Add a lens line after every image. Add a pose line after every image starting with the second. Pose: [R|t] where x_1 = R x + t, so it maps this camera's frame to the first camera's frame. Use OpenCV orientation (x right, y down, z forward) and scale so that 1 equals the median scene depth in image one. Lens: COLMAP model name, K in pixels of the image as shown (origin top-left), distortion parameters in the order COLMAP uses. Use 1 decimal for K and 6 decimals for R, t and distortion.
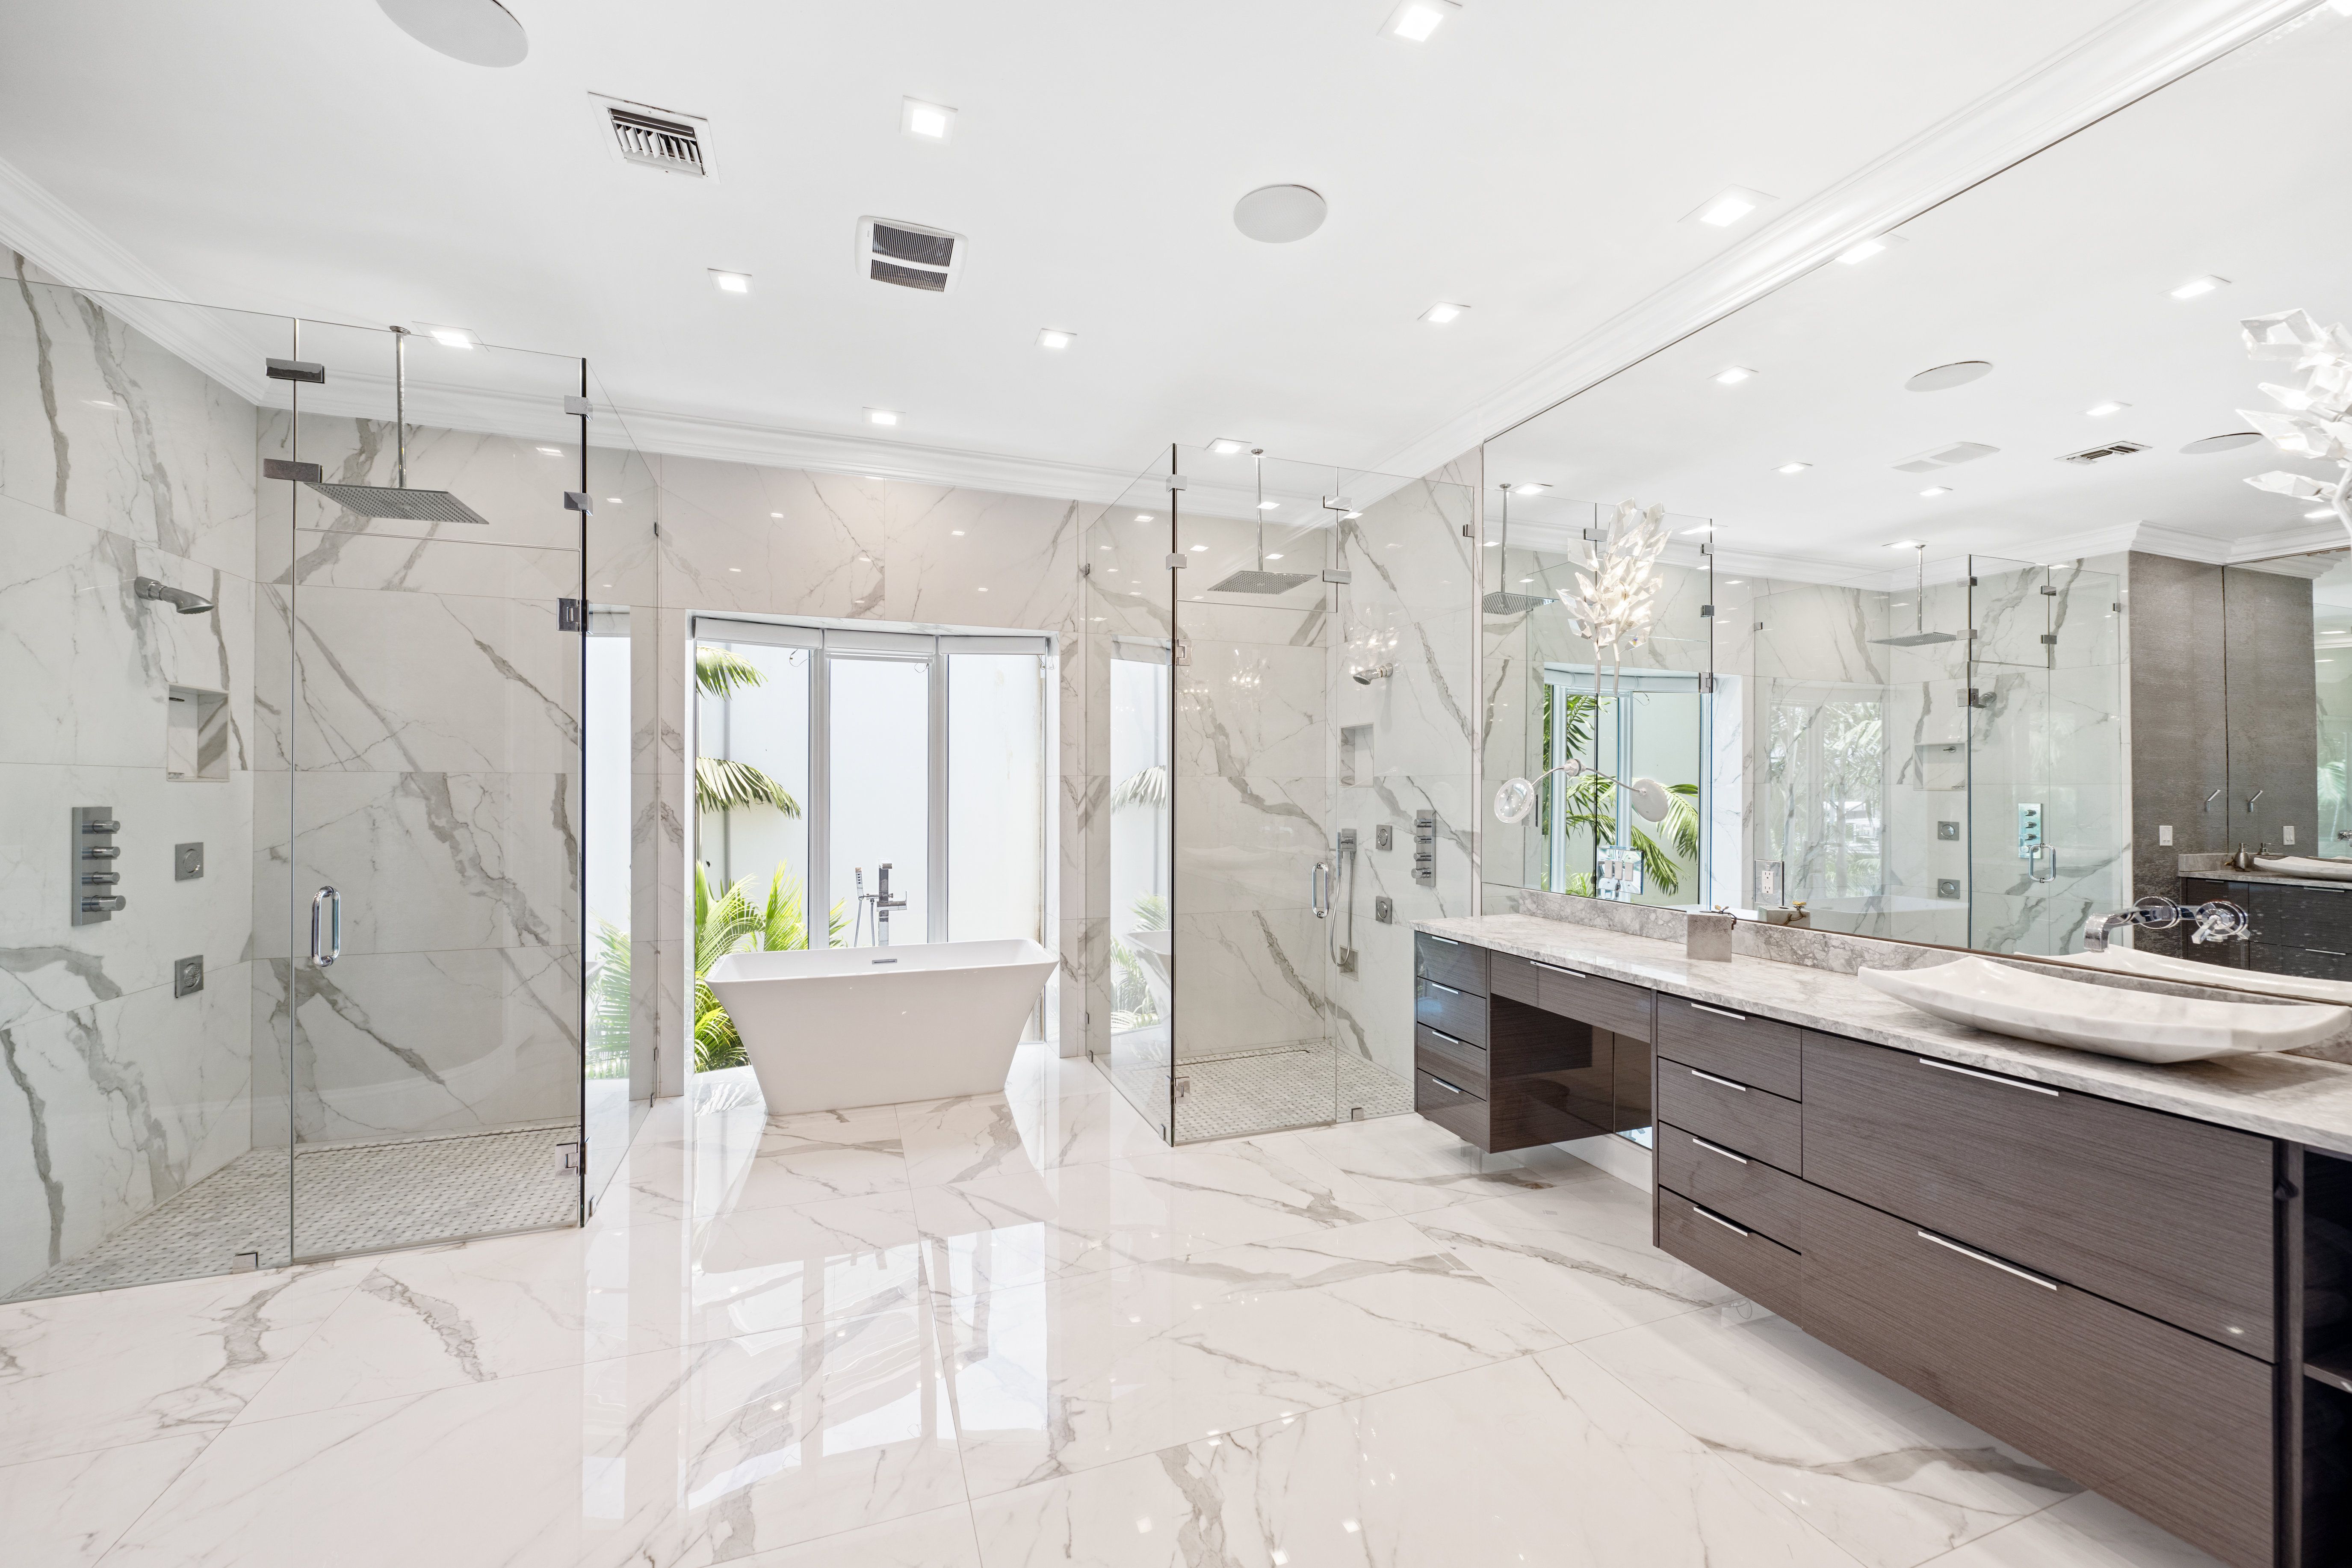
lens RADIAL K [[934.1, 0, 1162.9], [0, 934.1, 785.9], [0, 0, 1]] dist [0.000844, 0.000011]
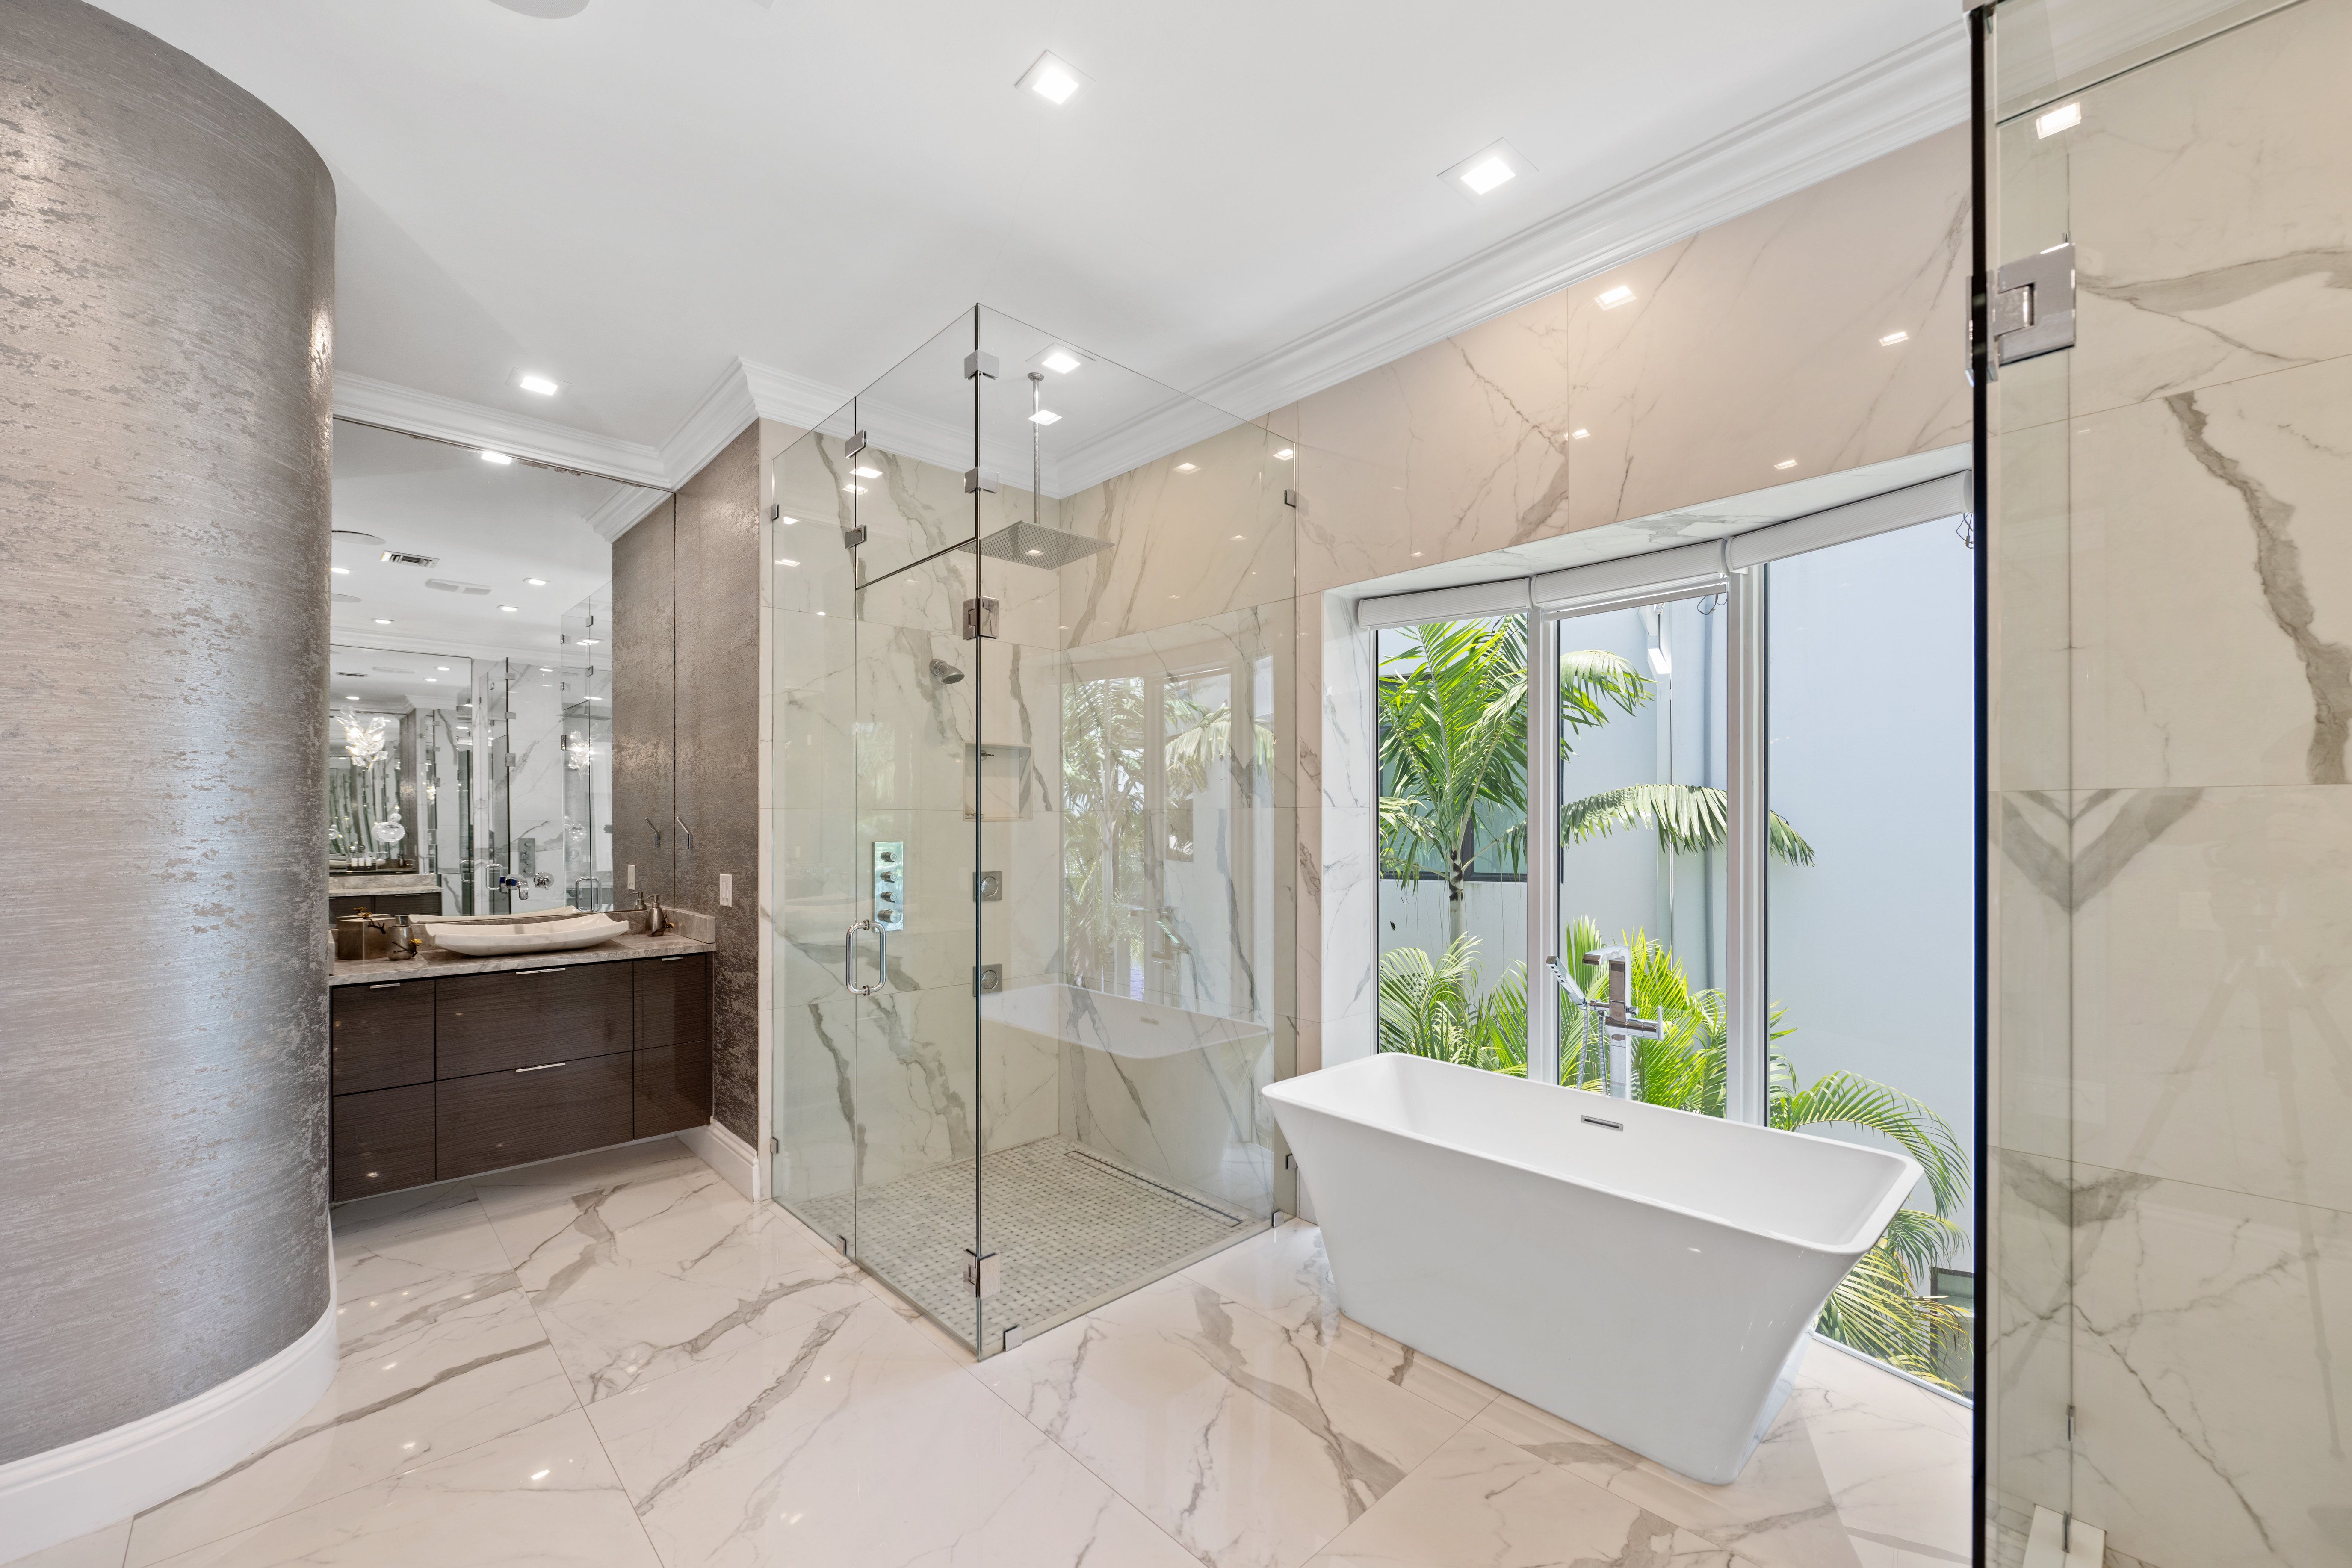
lens RADIAL K [[934.1, 0, 1209.4], [0, 934.1, 823.7], [0, 0, 1]] dist [0.000844, 0.000011]
pose [[0.398695, -0.001387, -0.917082, 0.205617], [0.006622, 0.999977, 0.001367, -0.001004], [0.917060, -0.006618, 0.398695, 0.824231]]
